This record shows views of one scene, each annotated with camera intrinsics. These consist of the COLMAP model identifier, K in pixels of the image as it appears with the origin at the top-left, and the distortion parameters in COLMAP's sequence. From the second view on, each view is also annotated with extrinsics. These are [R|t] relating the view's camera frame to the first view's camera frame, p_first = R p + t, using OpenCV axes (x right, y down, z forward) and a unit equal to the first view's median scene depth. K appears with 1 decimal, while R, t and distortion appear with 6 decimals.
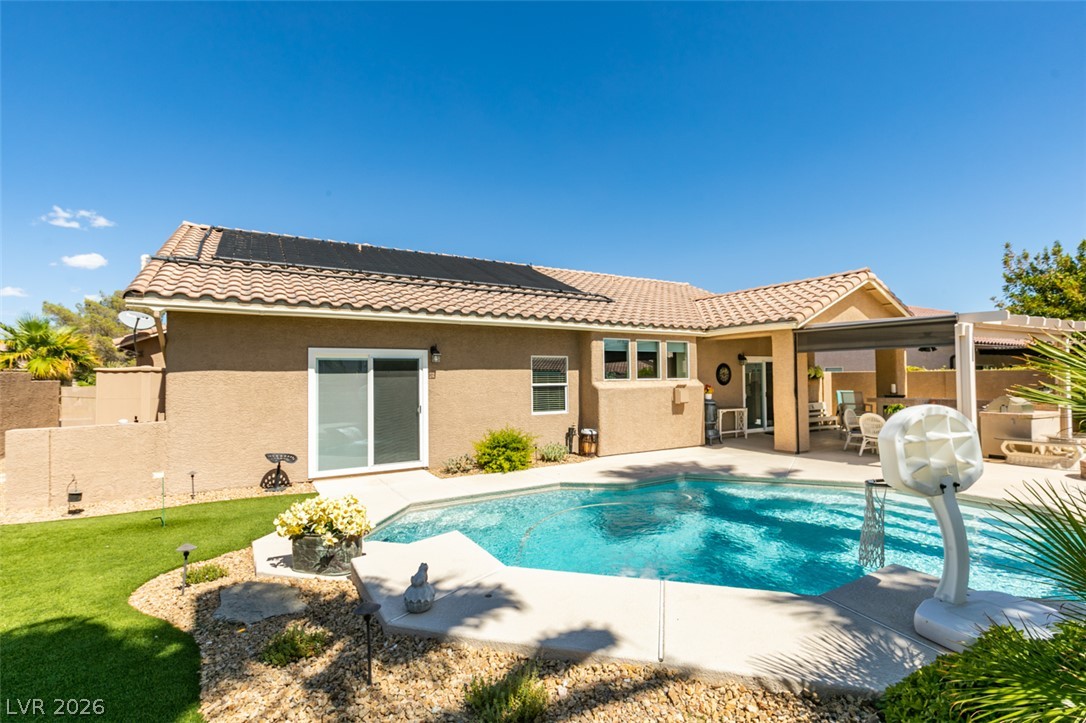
lens RADIAL K [[485.3, 0, 531.9], [0, 485.3, 365.2], [0, 0, 1]] dist [-0.000933, -0.000593]
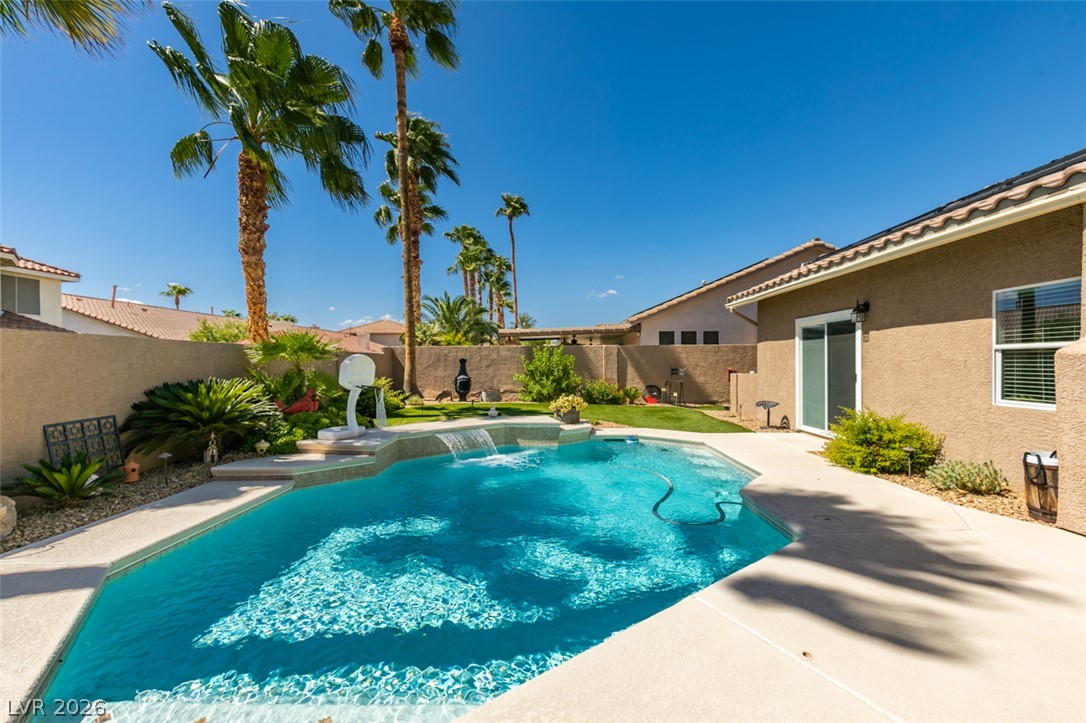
lens RADIAL K [[485.3, 0, 541.1], [0, 485.3, 362.1], [0, 0, 1]] dist [-0.000933, -0.000593]
pose [[-0.521339, 0.010936, -0.853279, 0.690881], [0.028527, 0.999582, -0.004618, 0.044718], [0.852873, -0.026749, -0.521433, 0.850795]]
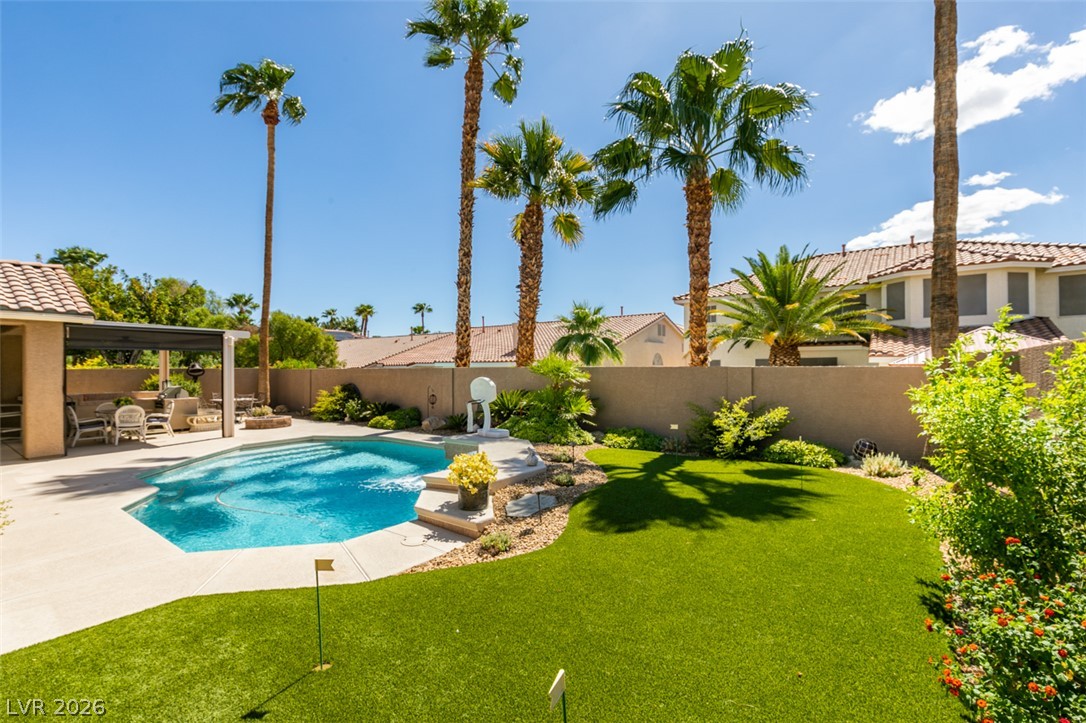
lens RADIAL K [[485.3, 0, 535.4], [0, 485.3, 366.2], [0, 0, 1]] dist [-0.000933, -0.000593]
pose [[-0.345573, 0.012822, 0.938304, -0.667457], [-0.010944, 0.999784, -0.017692, 0.016018], [-0.938328, -0.016382, -0.345358, 0.479916]]
